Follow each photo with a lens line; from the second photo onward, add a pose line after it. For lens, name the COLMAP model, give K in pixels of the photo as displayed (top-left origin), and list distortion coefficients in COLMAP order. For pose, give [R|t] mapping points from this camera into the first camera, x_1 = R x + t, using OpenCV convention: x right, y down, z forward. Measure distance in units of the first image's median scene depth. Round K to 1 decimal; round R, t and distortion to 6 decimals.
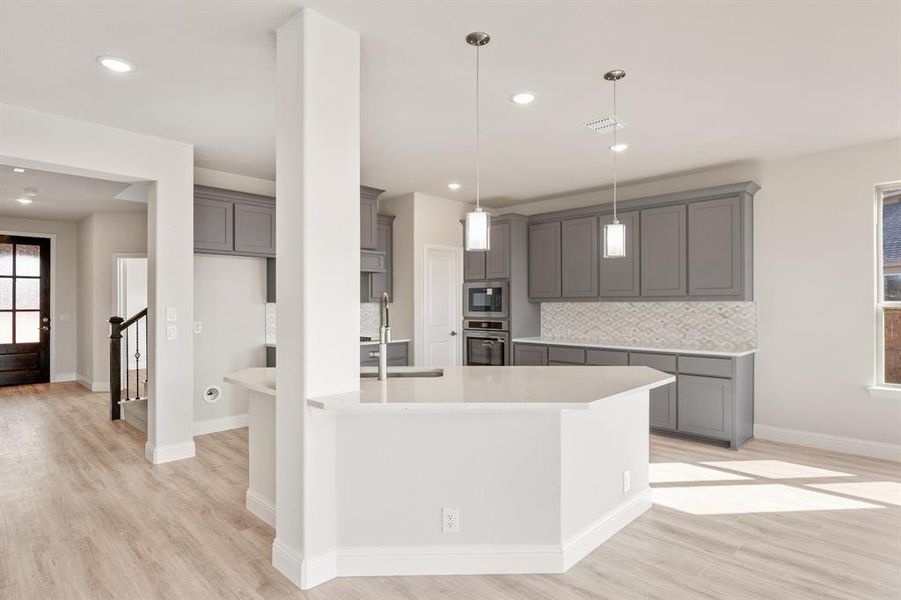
lens RADIAL K [[486.3, 0, 463.1], [0, 486.3, 301.5], [0, 0, 1]] dist [-0.002370, -0.000365]
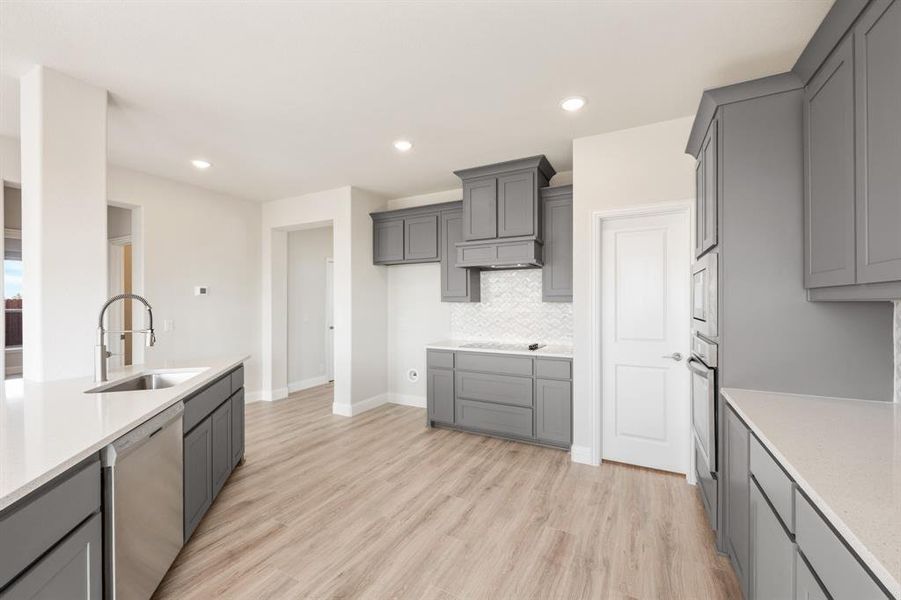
lens RADIAL K [[369.8, 0, 449.7], [0, 369.8, 301.8], [0, 0, 1]] dist [-0.000430, -0.000312]
pose [[0.264550, -0.000817, -0.964372, 0.418969], [0.004497, 0.999990, 0.000387, 0.001040], [0.964361, -0.004439, 0.264551, 0.825680]]
